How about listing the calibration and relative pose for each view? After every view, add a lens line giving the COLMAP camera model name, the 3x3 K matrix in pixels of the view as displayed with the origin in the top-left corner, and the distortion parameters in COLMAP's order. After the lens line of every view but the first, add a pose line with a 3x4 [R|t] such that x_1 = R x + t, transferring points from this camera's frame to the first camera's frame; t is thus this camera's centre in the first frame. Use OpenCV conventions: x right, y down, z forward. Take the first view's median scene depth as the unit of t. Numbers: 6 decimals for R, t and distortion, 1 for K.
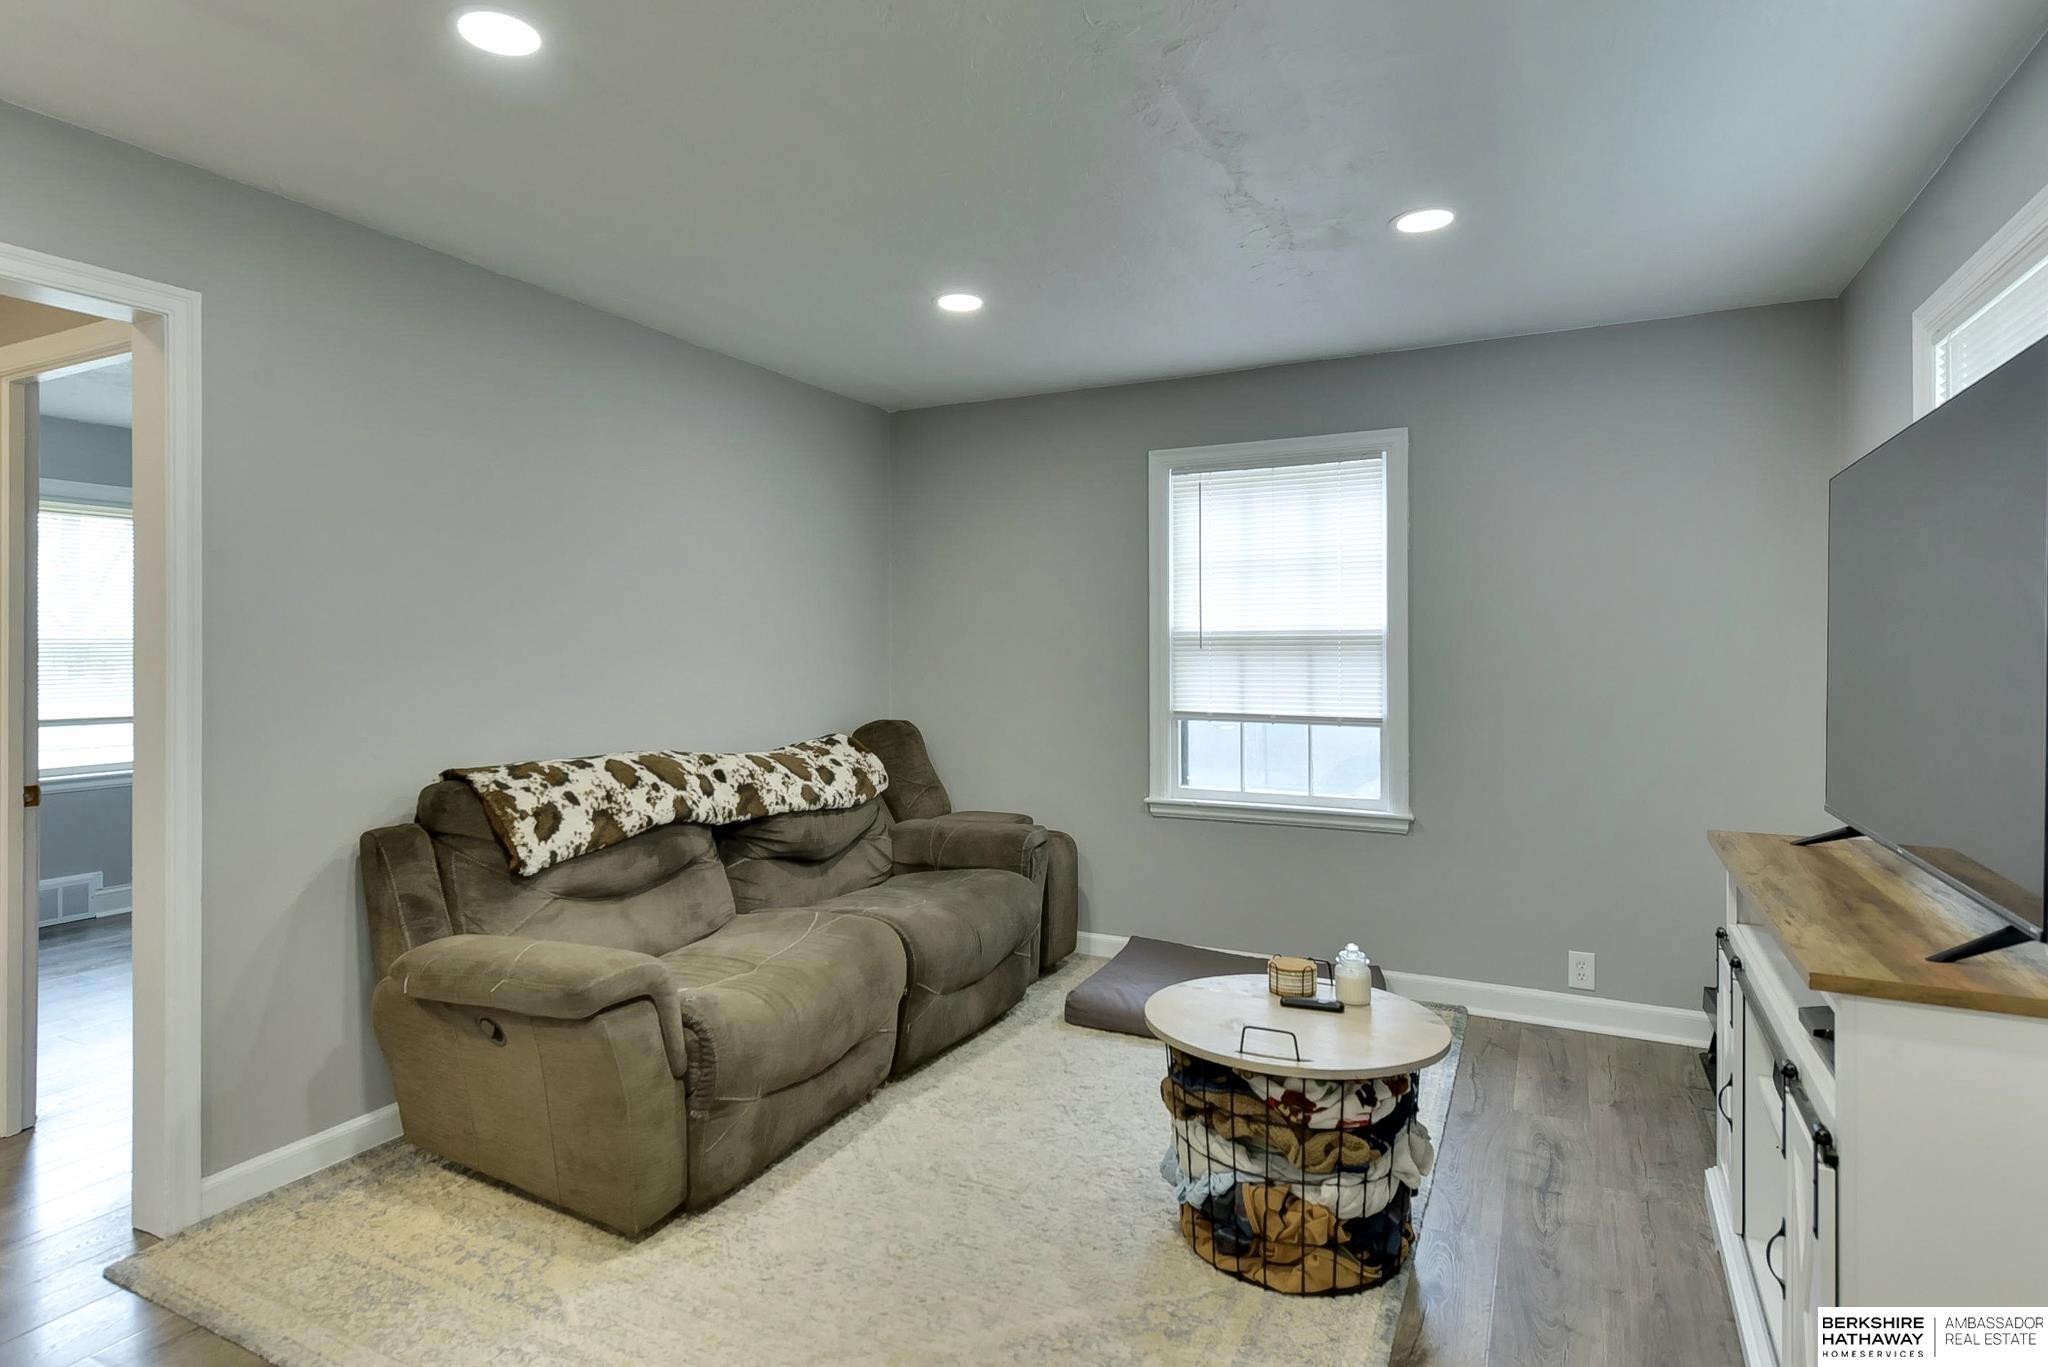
lens RADIAL K [[1100.5, 0, 981.7], [0, 1100.5, 650.7], [0, 0, 1]] dist [0.002716, -0.000535]
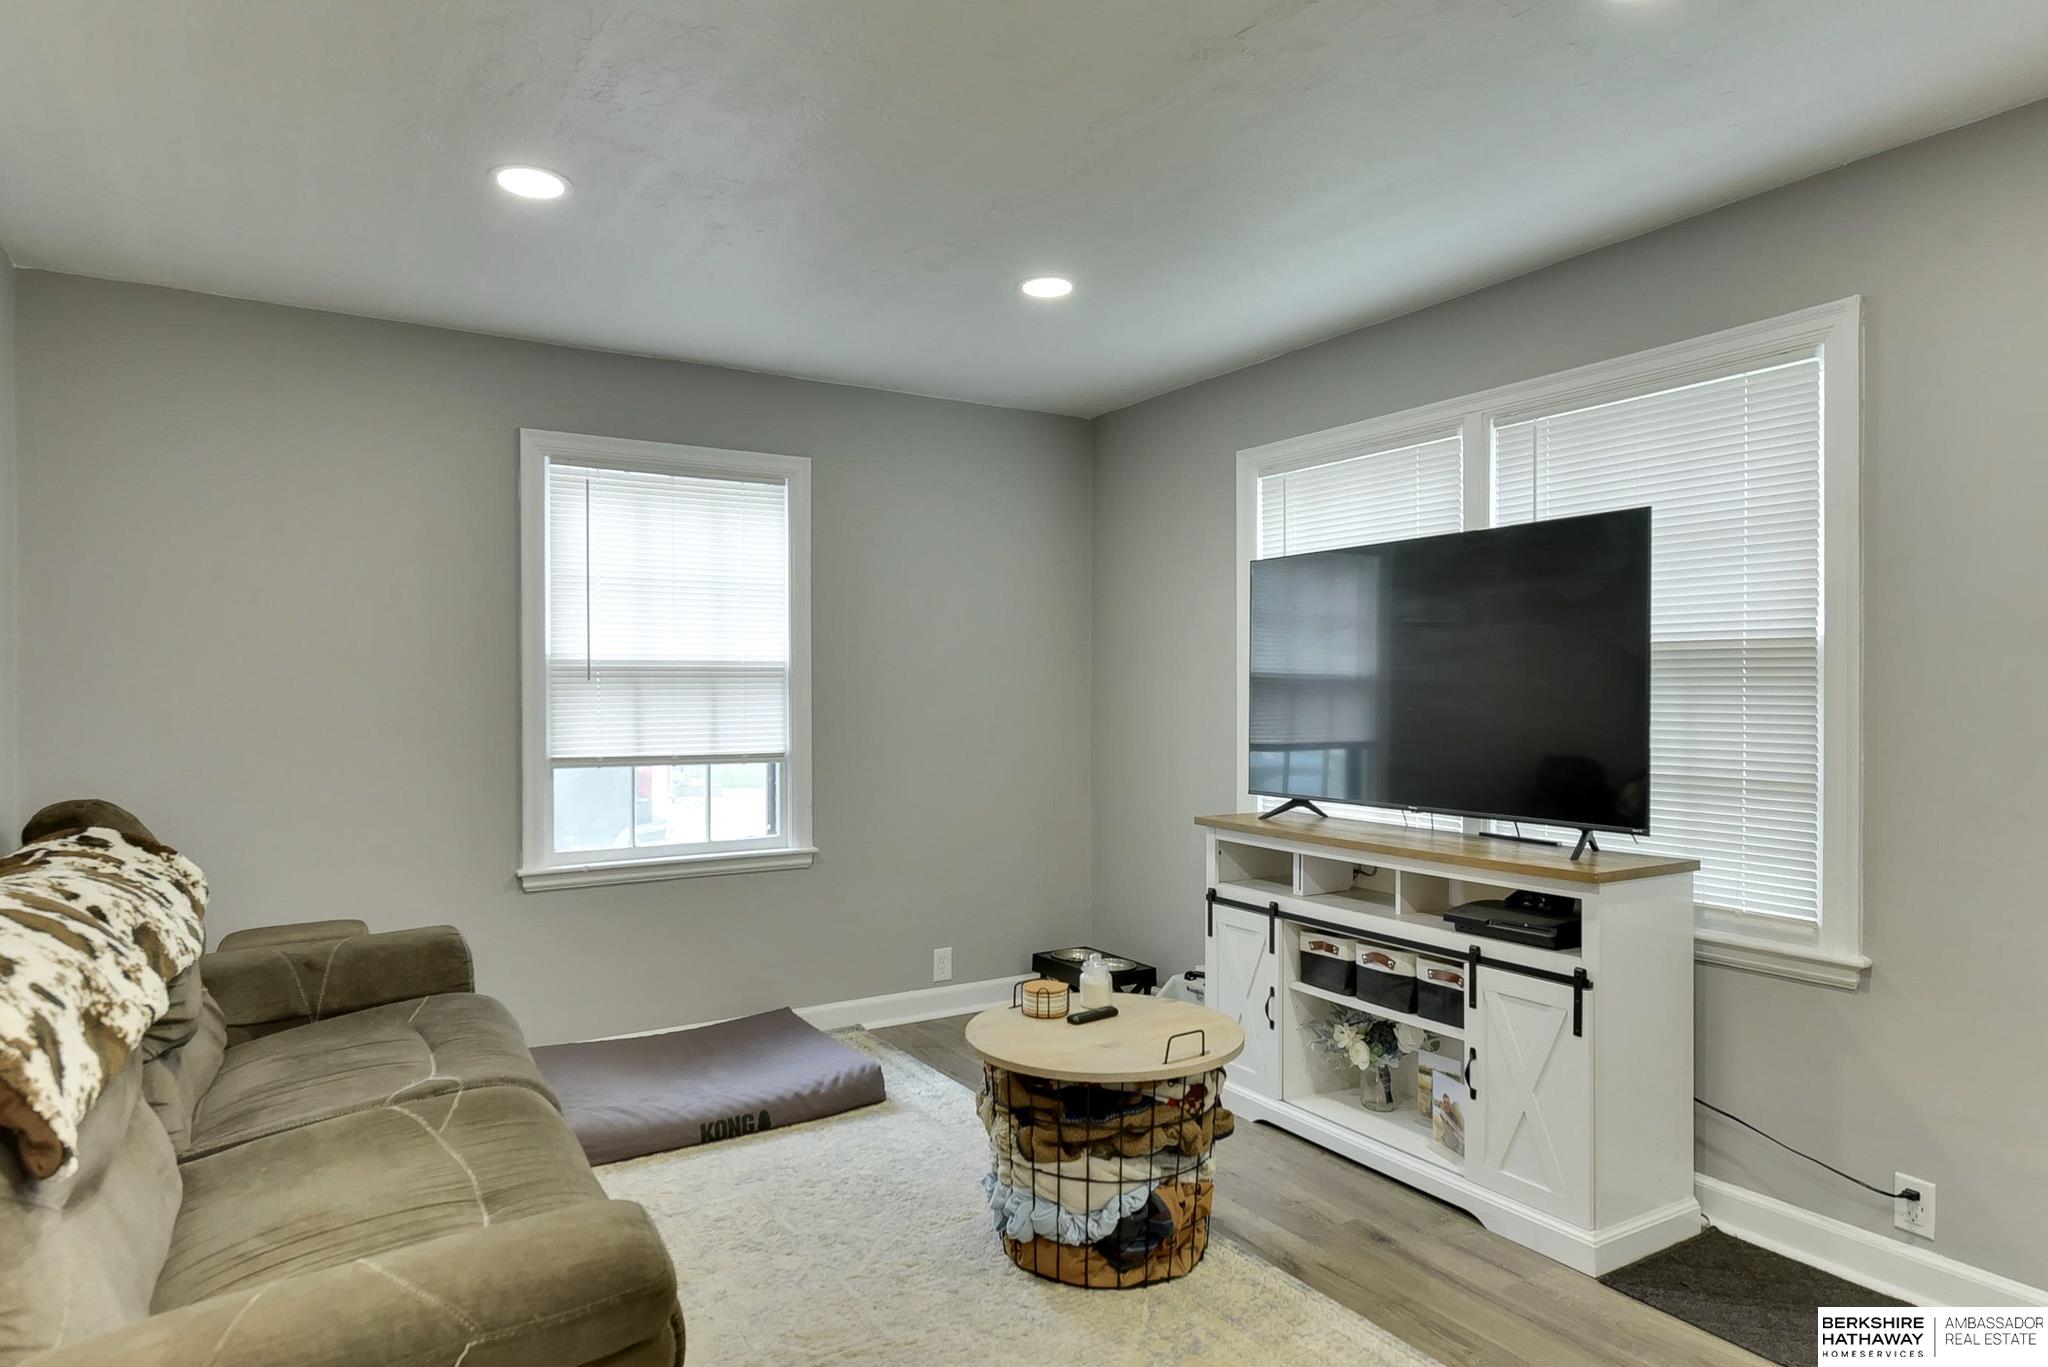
lens RADIAL K [[1179.1, 0, 998.3], [0, 1179.1, 695.5], [0, 0, 1]] dist [0.003790, 0.001293]
pose [[0.515556, -0.005374, 0.856839, -0.633942], [0.000167, 0.999981, 0.006171, 0.006514], [-0.856856, -0.003039, 0.515547, 0.441509]]
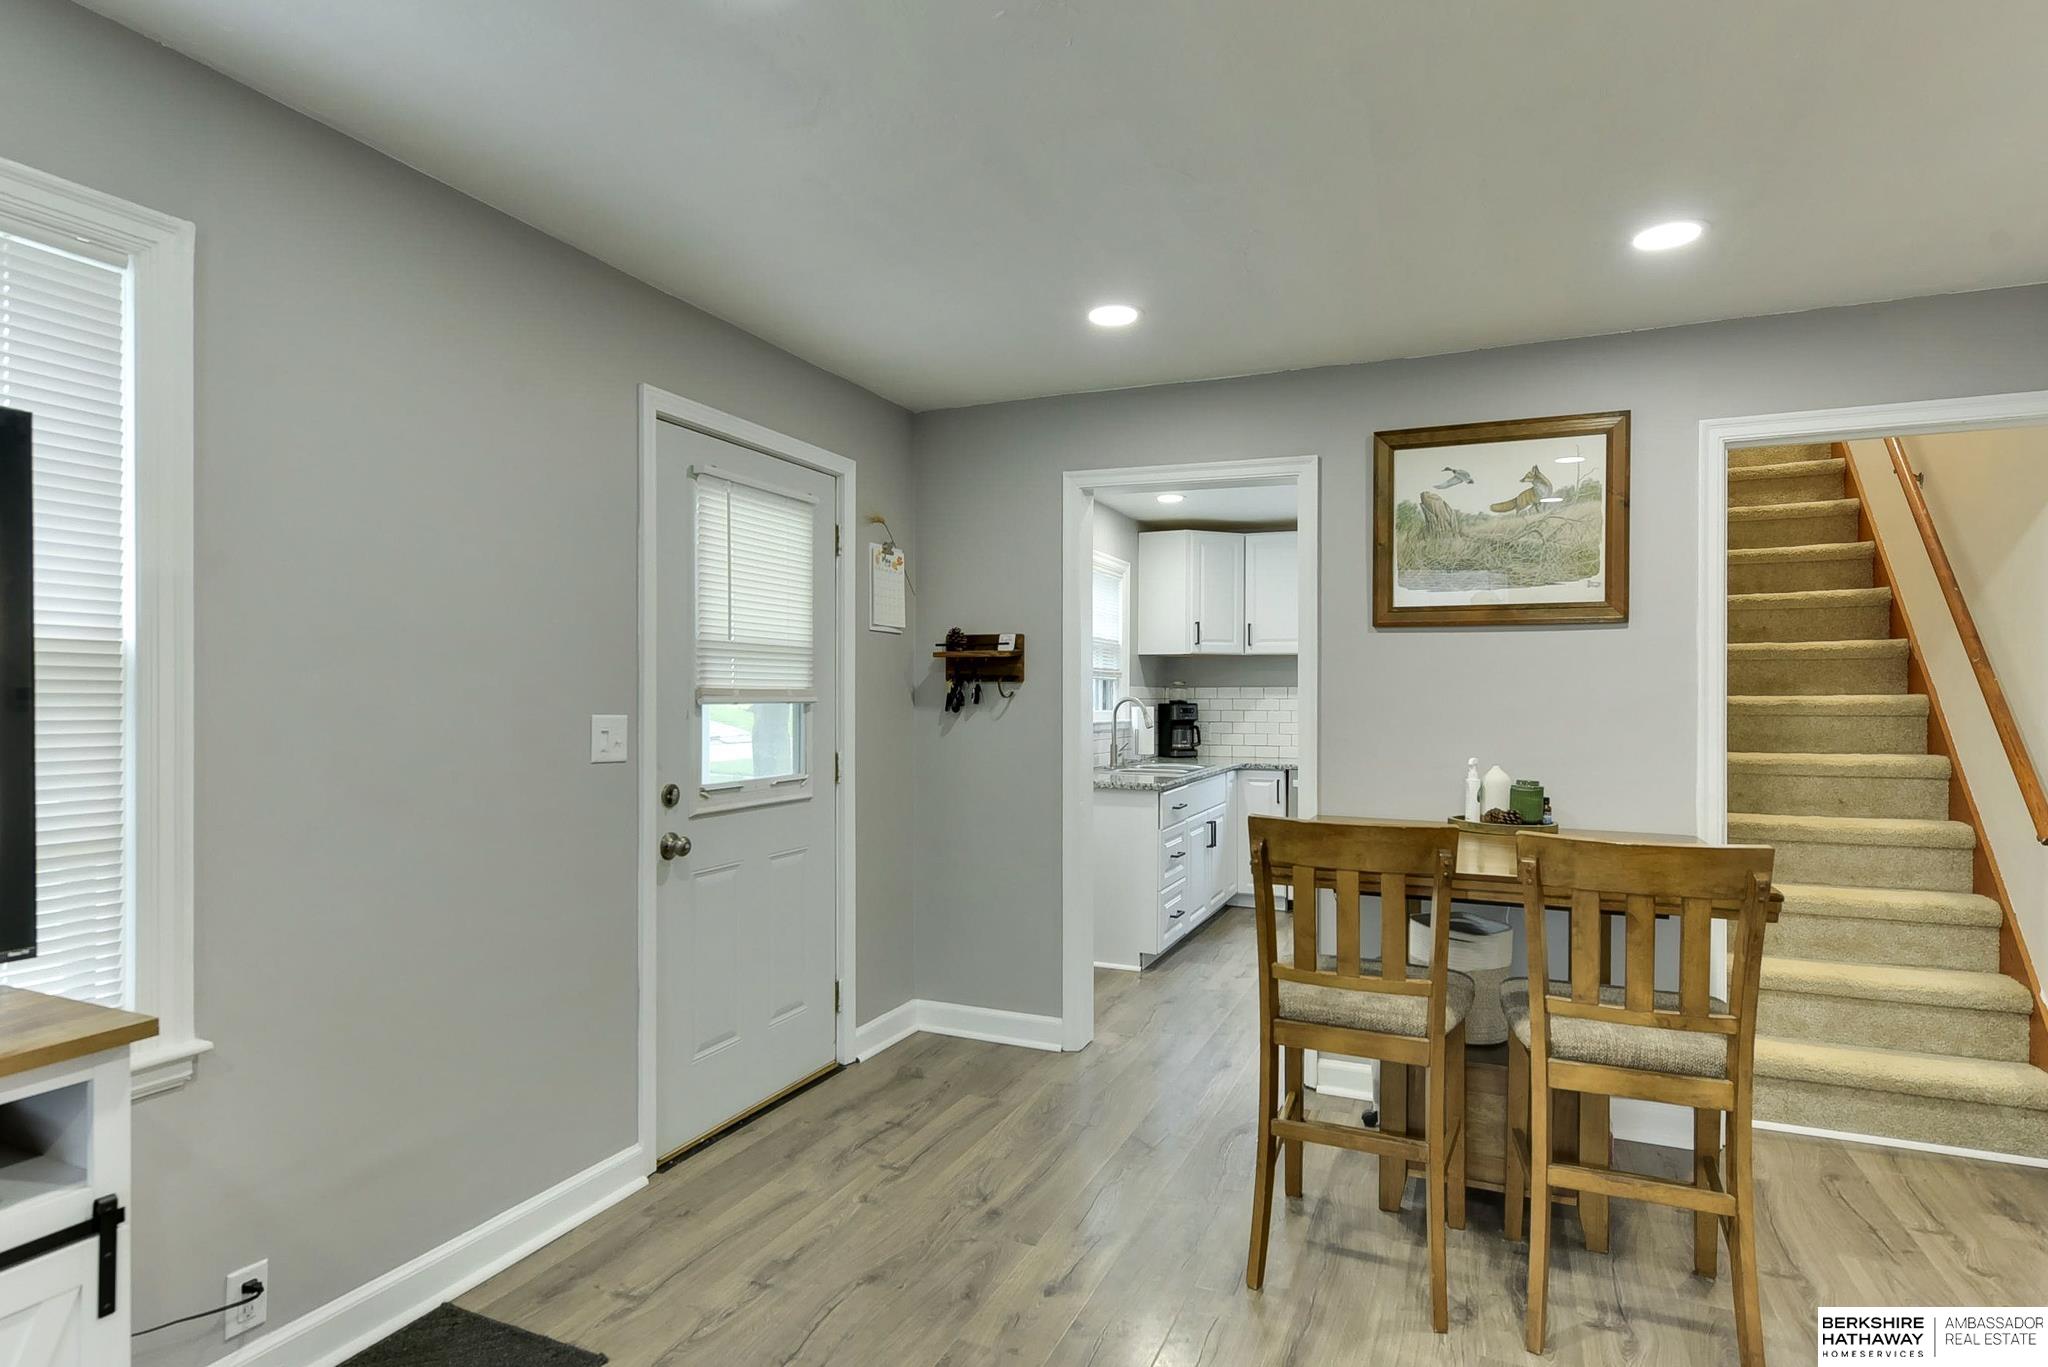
lens RADIAL K [[1089.7, 0, 1003.8], [0, 1089.7, 695.7], [0, 0, 1]] dist [0.001309, -0.002037]
pose [[-0.998326, -0.000711, -0.057832, 0.022121], [-0.000719, 1.000000, 0.000124, -0.002002], [0.057832, 0.000165, -0.998326, 1.051903]]
